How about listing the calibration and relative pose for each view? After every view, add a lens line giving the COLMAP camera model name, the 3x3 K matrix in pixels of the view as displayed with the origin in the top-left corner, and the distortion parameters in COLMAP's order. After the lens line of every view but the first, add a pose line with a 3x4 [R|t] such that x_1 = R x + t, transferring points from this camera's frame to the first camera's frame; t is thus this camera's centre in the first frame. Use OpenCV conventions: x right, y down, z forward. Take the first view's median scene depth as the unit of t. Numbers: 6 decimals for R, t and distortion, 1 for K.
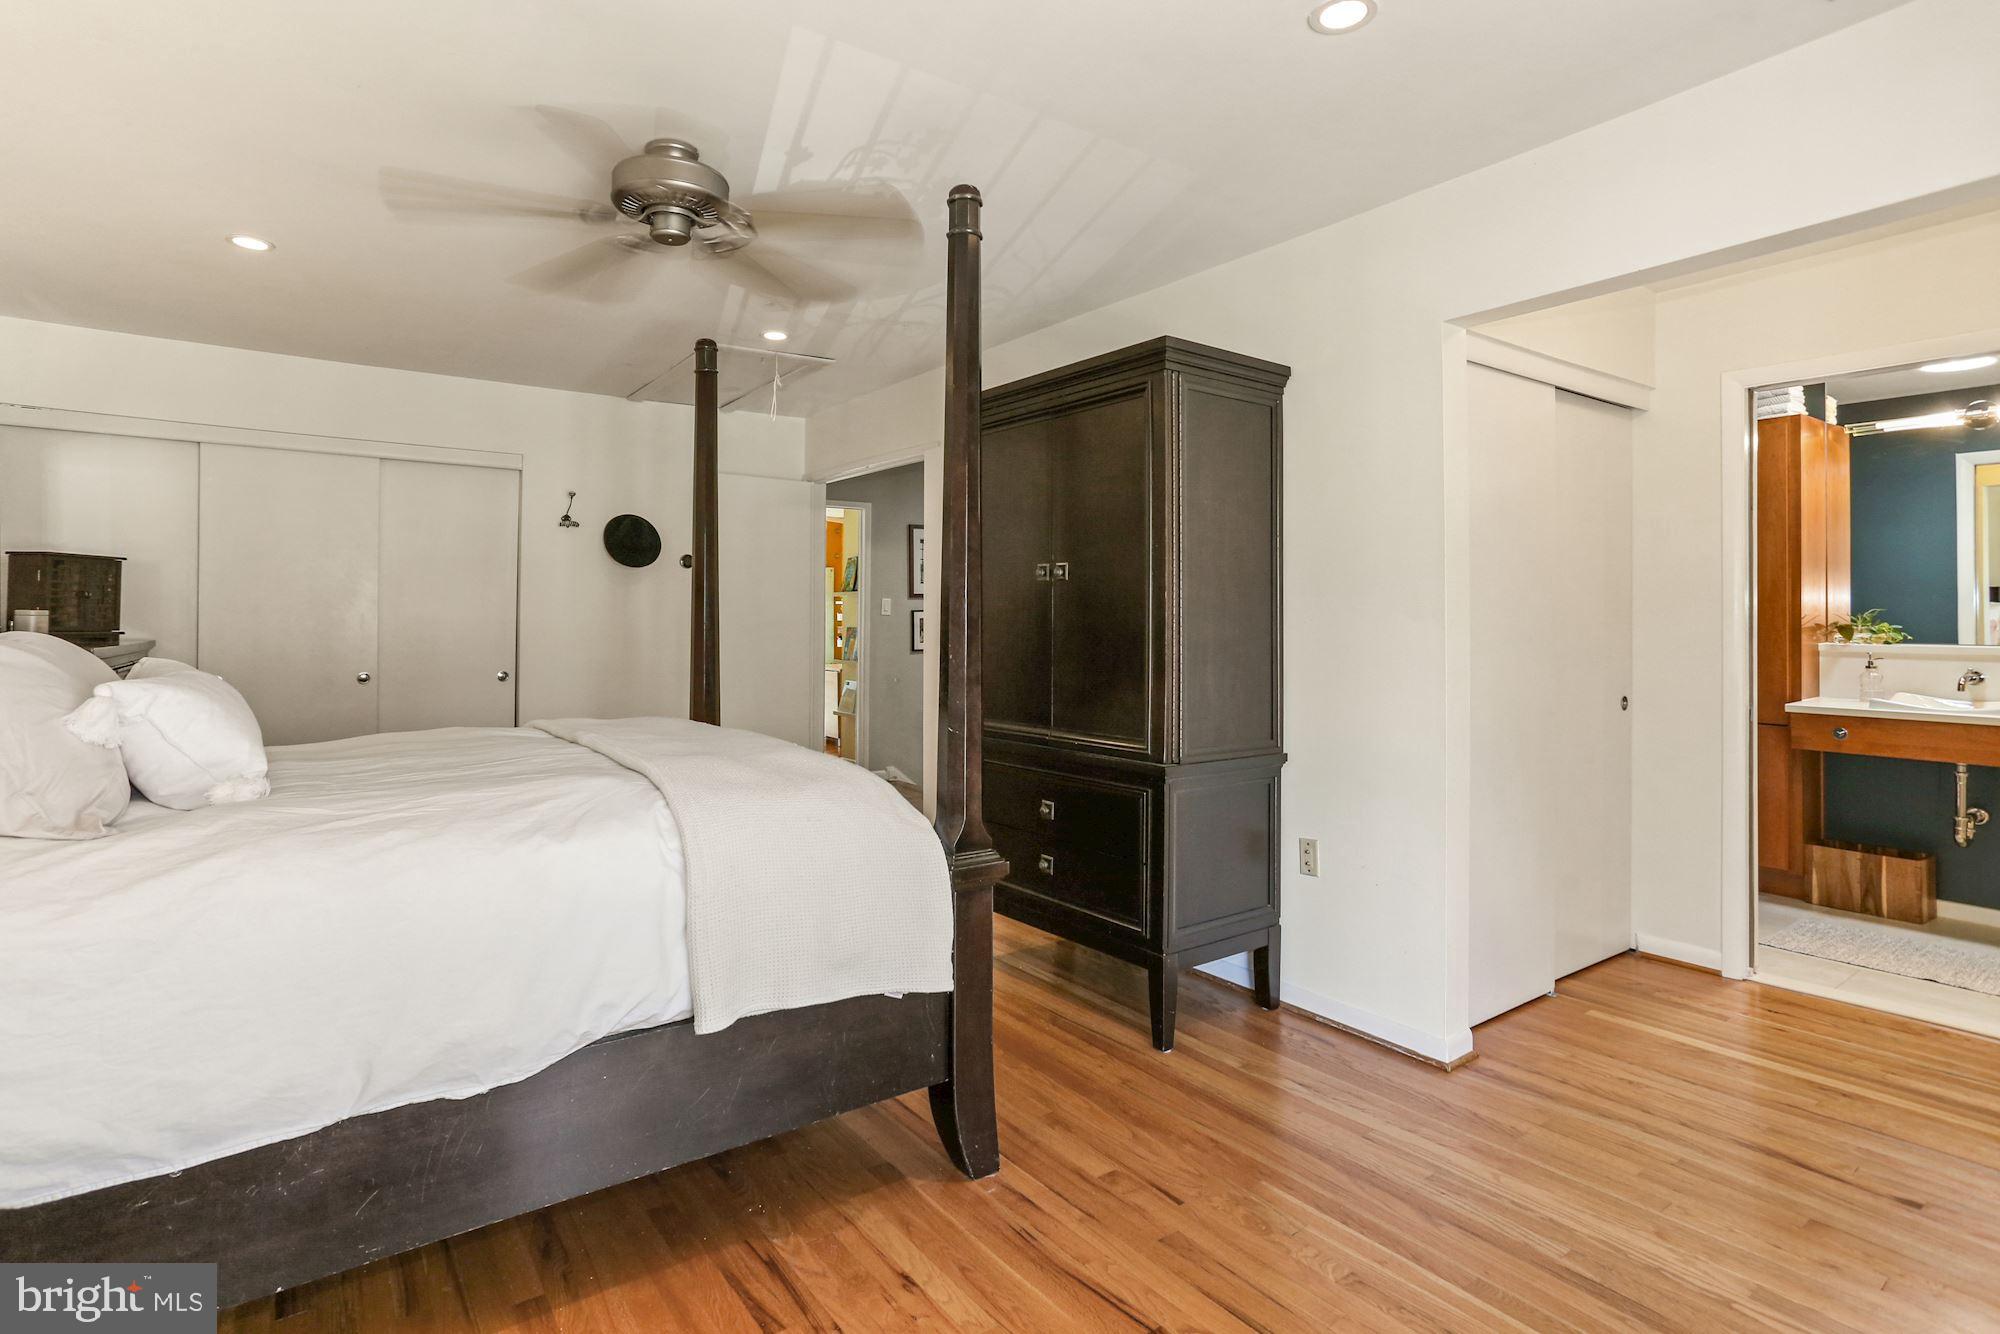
lens RADIAL K [[964.3, 0, 993.9], [0, 964.3, 638.0], [0, 0, 1]] dist [0.000018, 0.000739]
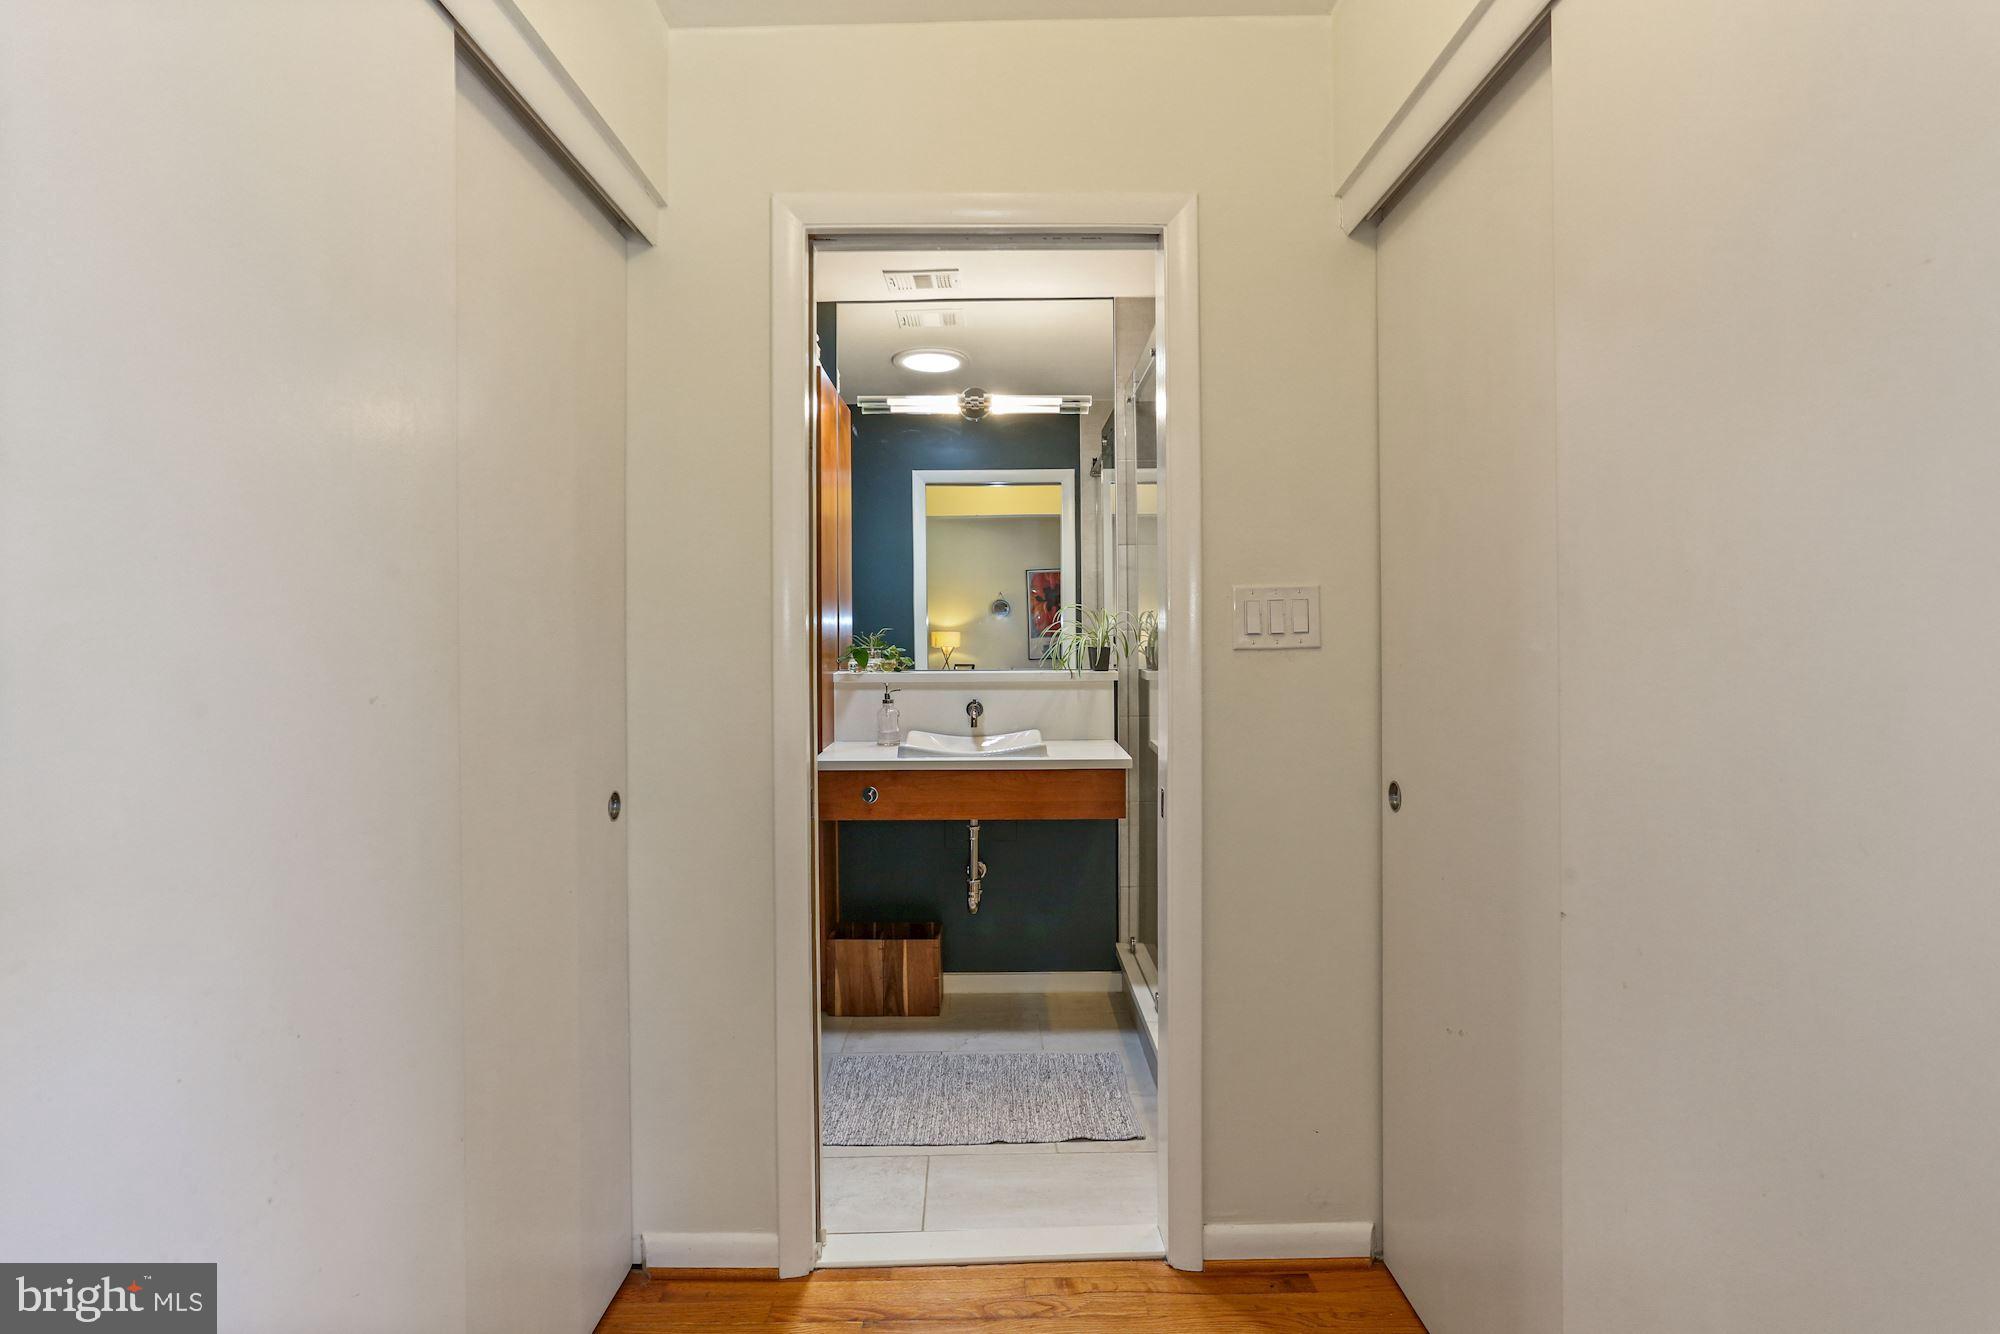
lens RADIAL K [[997.5, 0, 994.1], [0, 997.5, 663.1], [0, 0, 1]] dist [-0.001877, 0.000044]
pose [[0.576972, -0.012905, 0.816662, 0.294576], [0.013445, 0.999890, 0.006301, -0.005224], [-0.816653, 0.007345, 0.577082, 0.459805]]
